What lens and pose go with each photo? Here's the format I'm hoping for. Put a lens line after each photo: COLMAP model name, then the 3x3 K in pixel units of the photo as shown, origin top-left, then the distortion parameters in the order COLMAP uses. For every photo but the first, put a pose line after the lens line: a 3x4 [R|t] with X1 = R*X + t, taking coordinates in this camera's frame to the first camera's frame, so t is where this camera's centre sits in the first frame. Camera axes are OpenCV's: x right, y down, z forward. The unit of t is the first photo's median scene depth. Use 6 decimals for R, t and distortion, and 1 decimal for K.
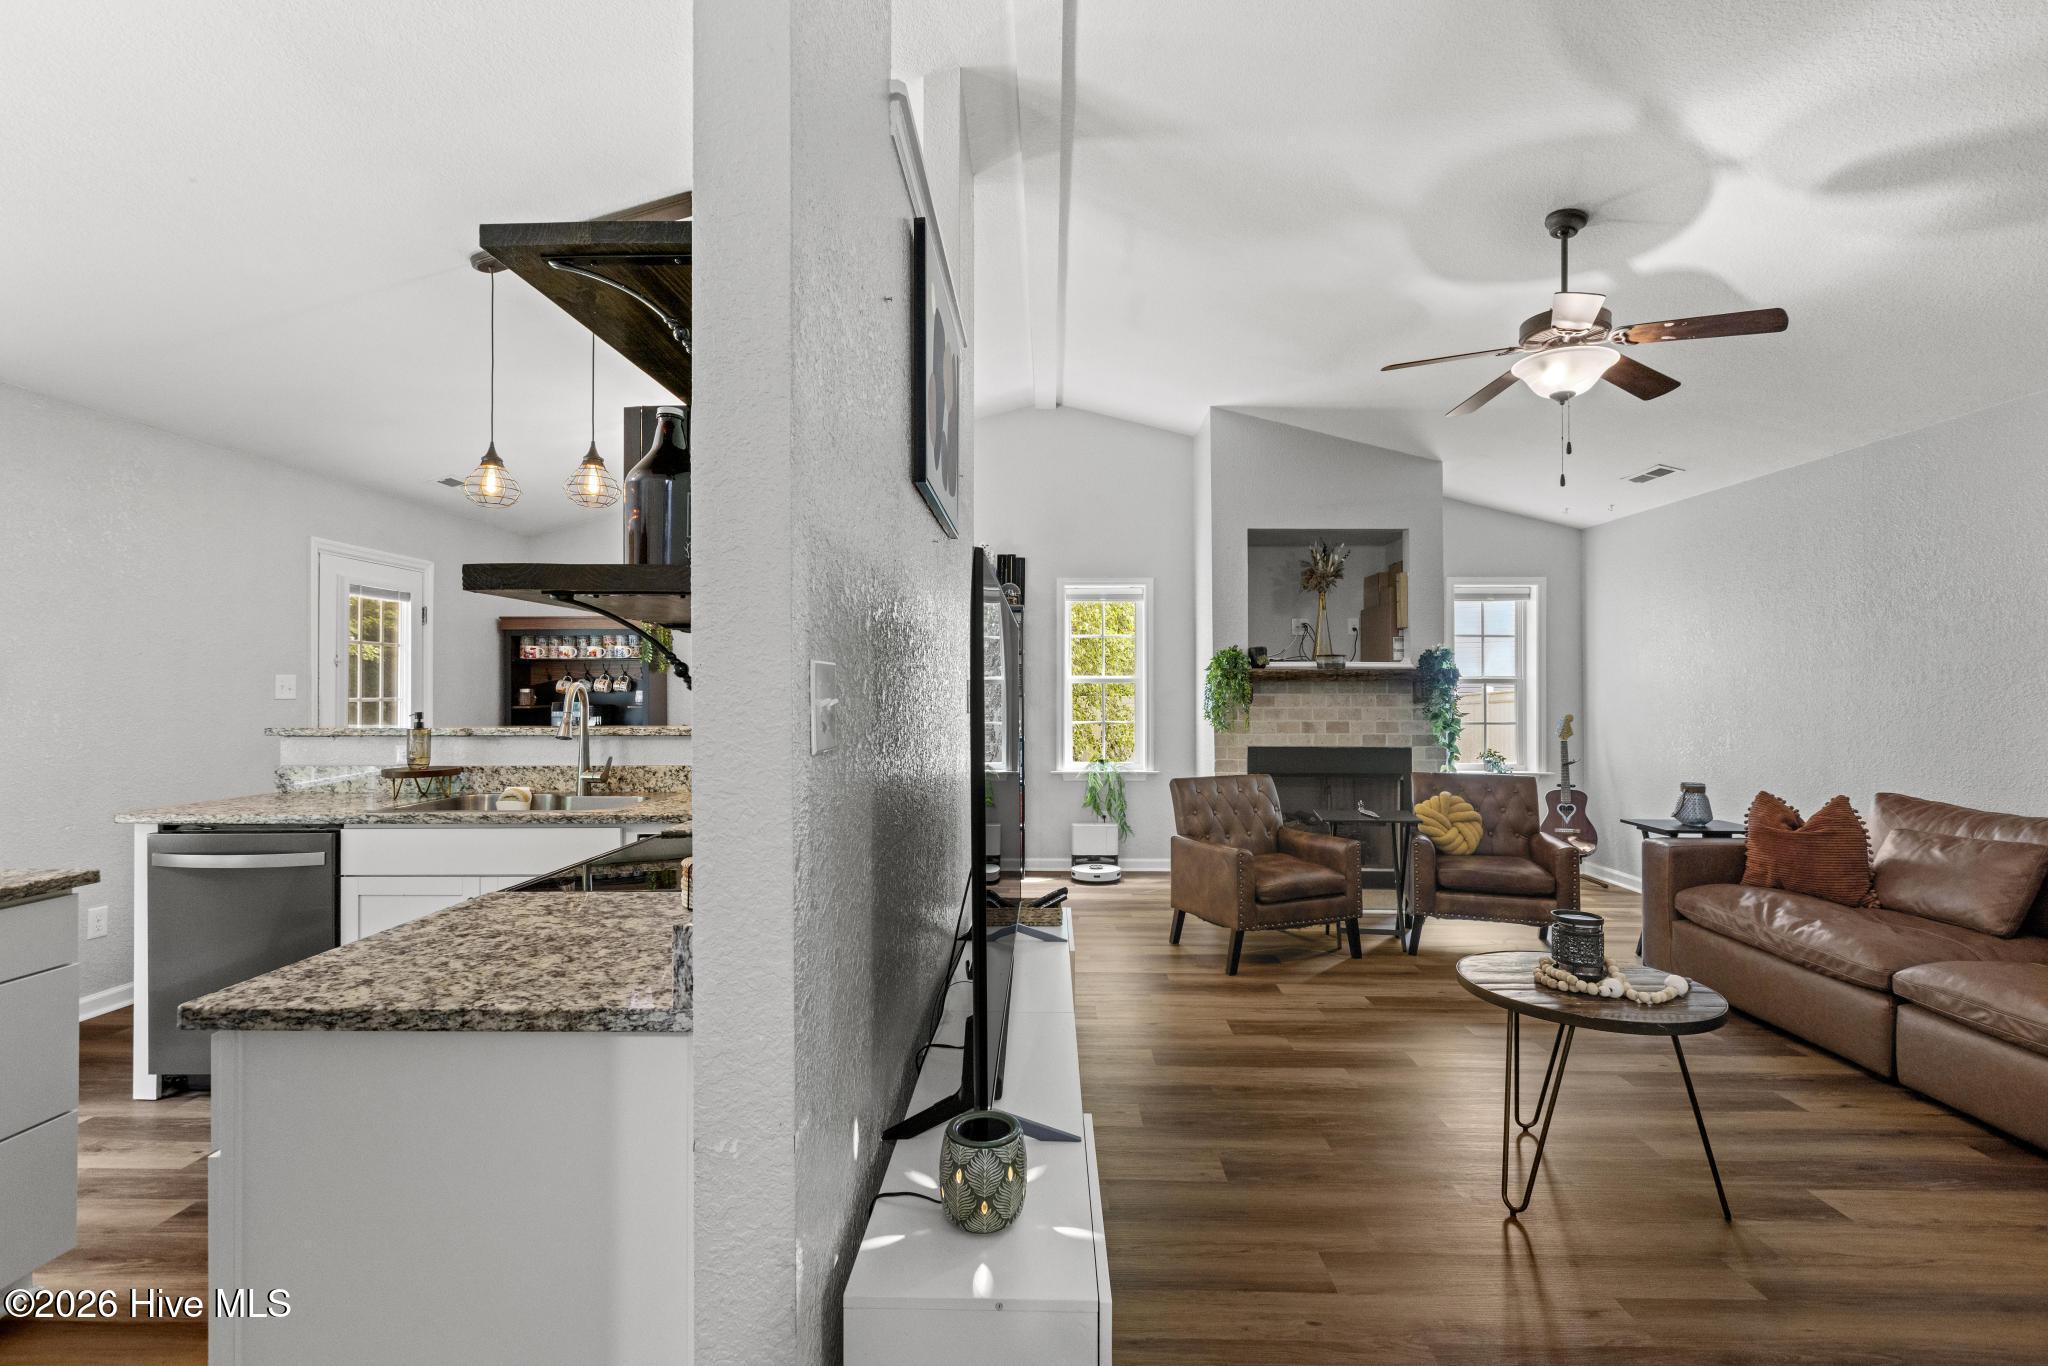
lens RADIAL K [[914.9, 0, 1024.5], [0, 914.9, 682.0], [0, 0, 1]] dist [0.003460, -0.000921]
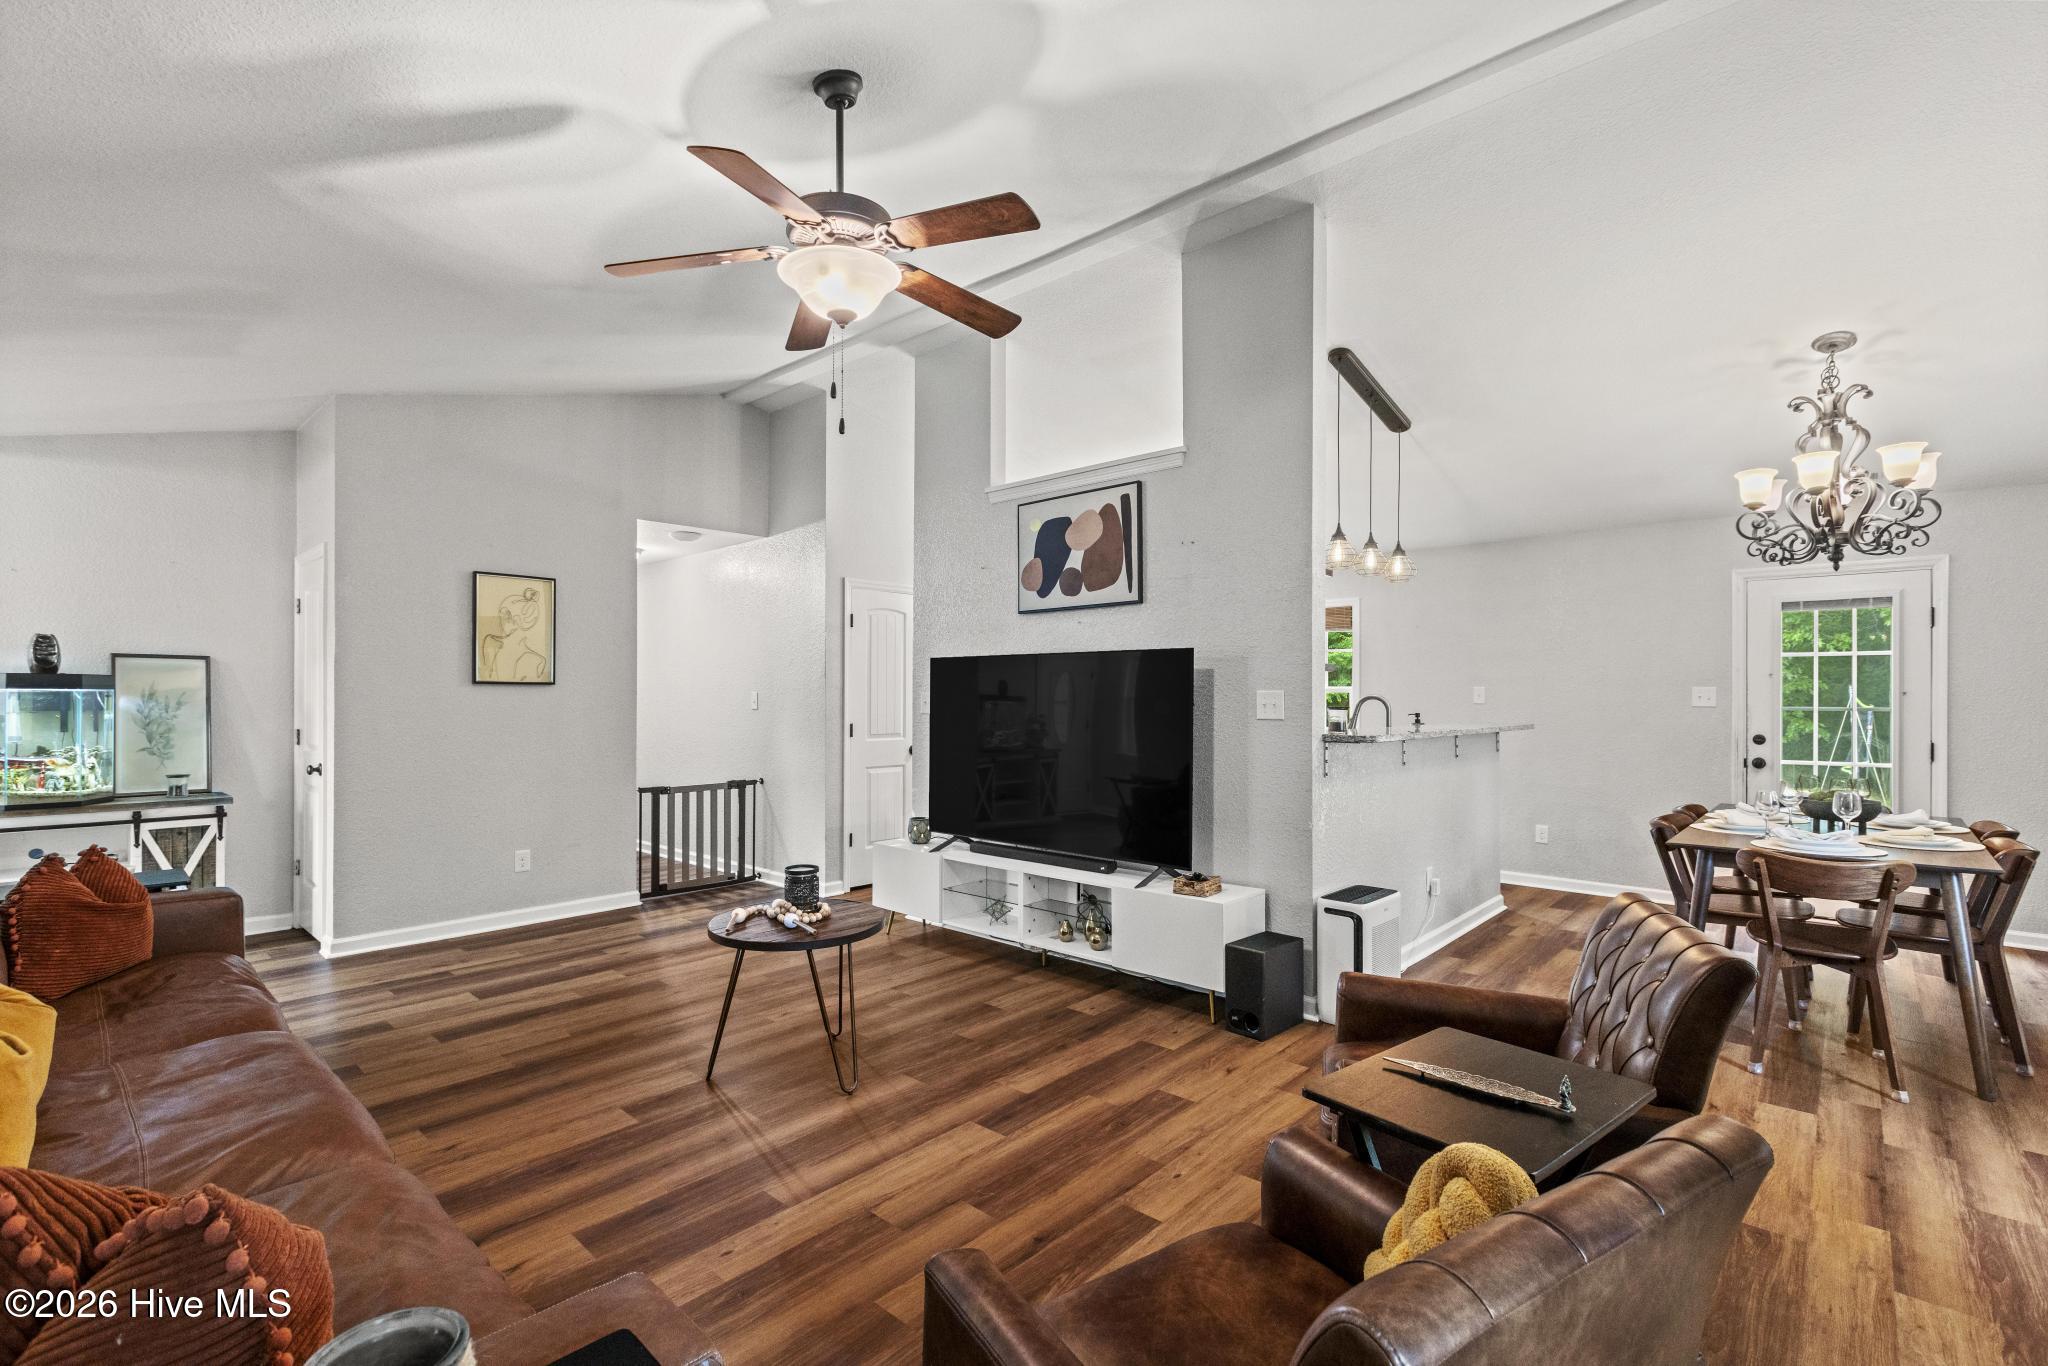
lens RADIAL K [[914.8, 0, 1031.4], [0, 914.8, 696.8], [0, 0, 1]] dist [-0.000027, -0.000697]
pose [[-0.651539, -0.002012, -0.758613, 0.781572], [0.006300, 0.999948, -0.008063, 0.010080], [0.758589, -0.010033, -0.651492, 1.186937]]
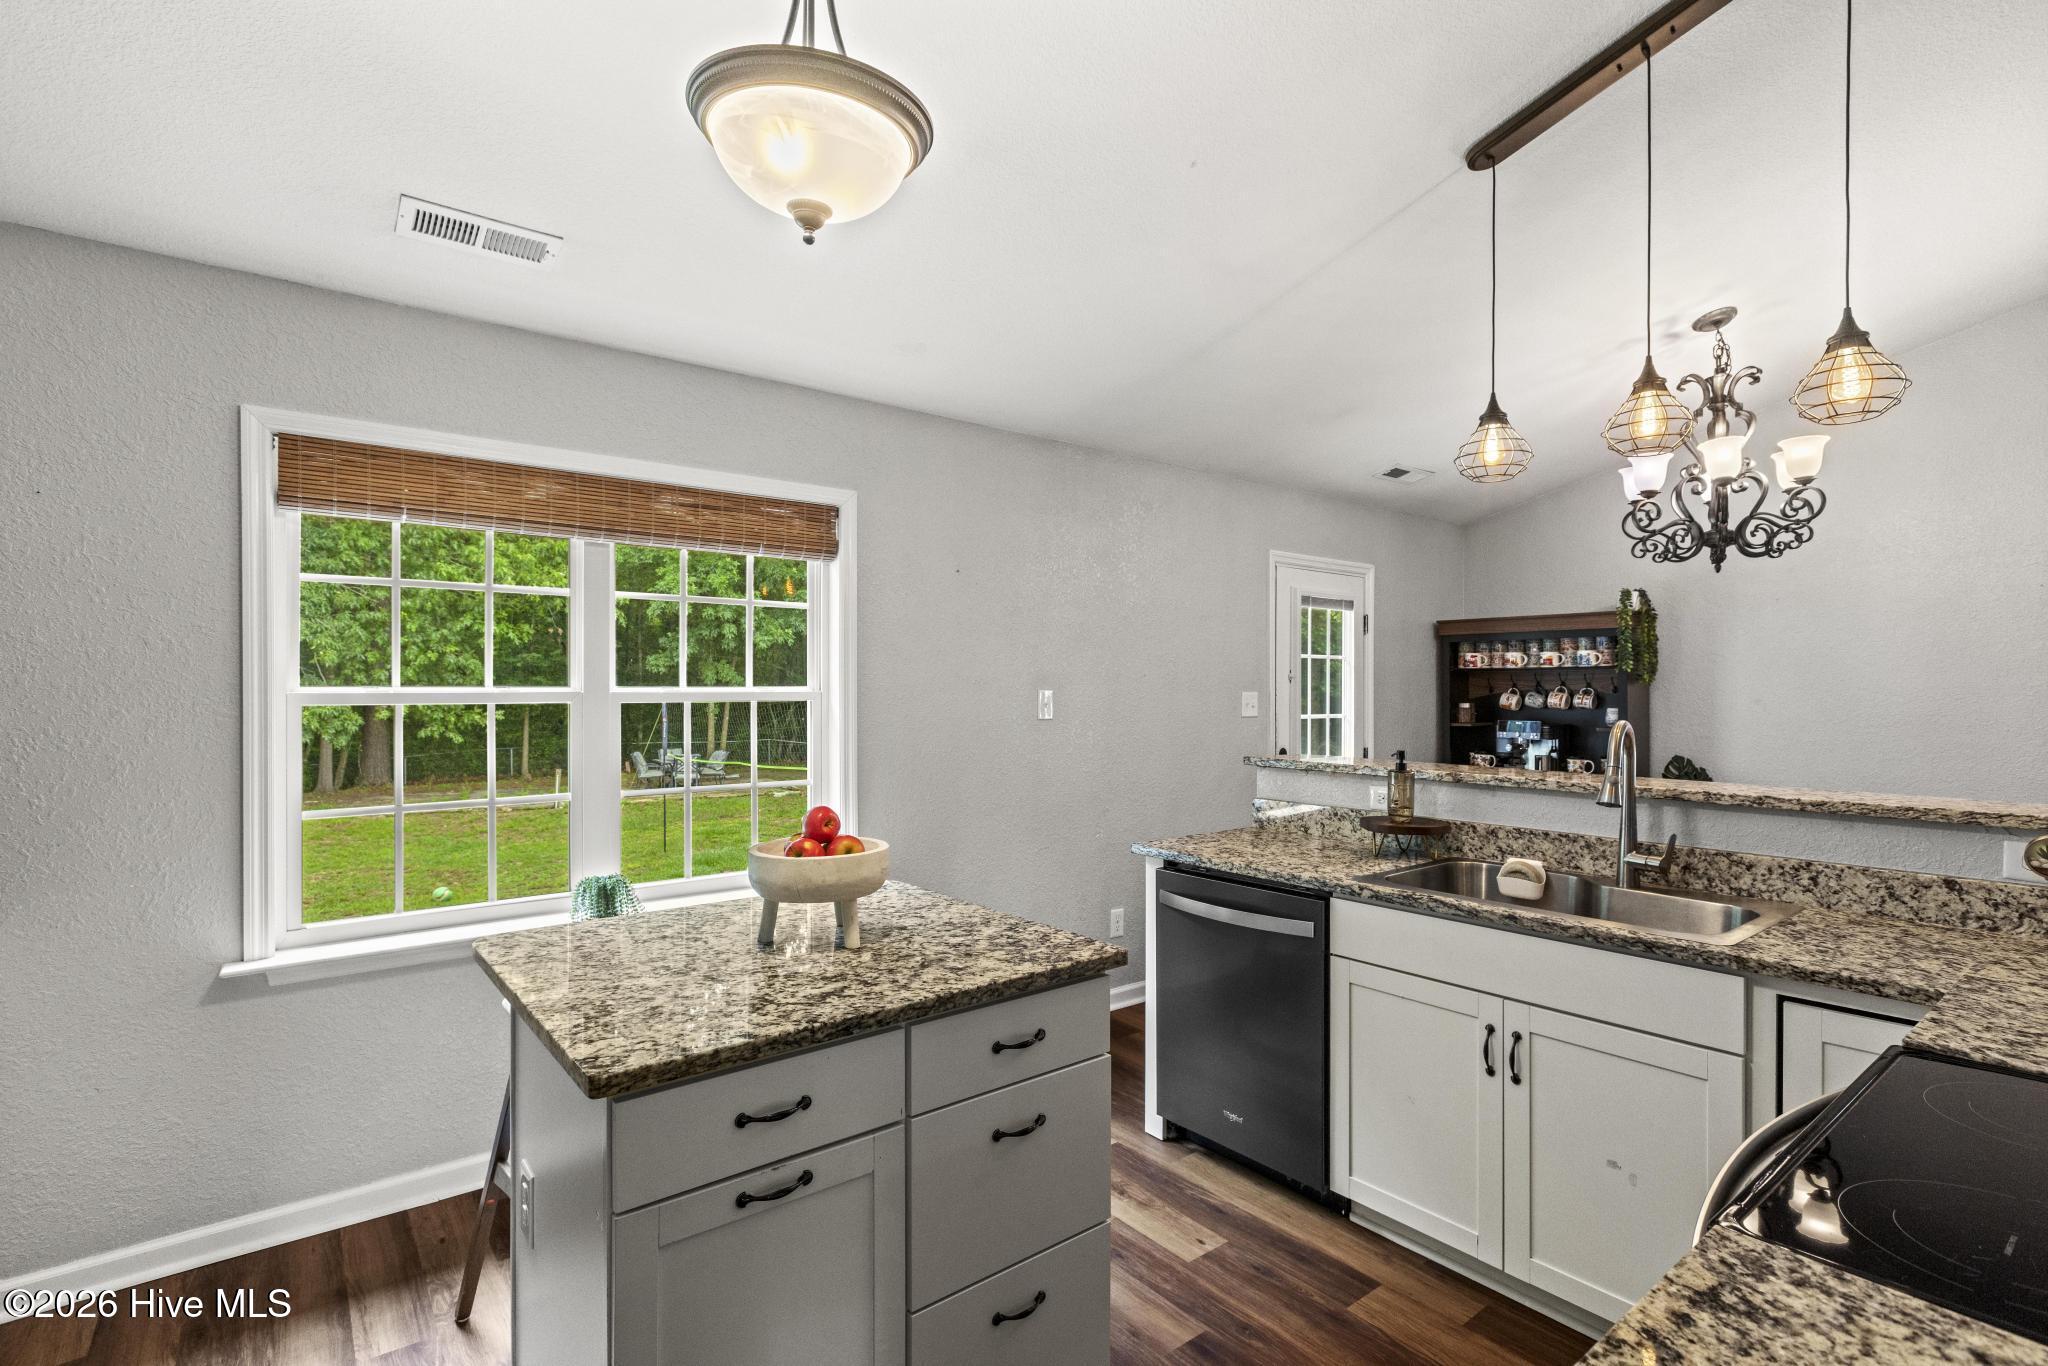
lens RADIAL K [[959.5, 0, 1025.1], [0, 959.5, 689.3], [0, 0, 1]] dist [-0.005670, 0.000039]
pose [[0.638204, 0.005325, -0.769849, -0.173793], [0.003176, 0.999949, 0.009550, -0.023349], [0.769861, -0.008540, 0.638155, 0.162767]]
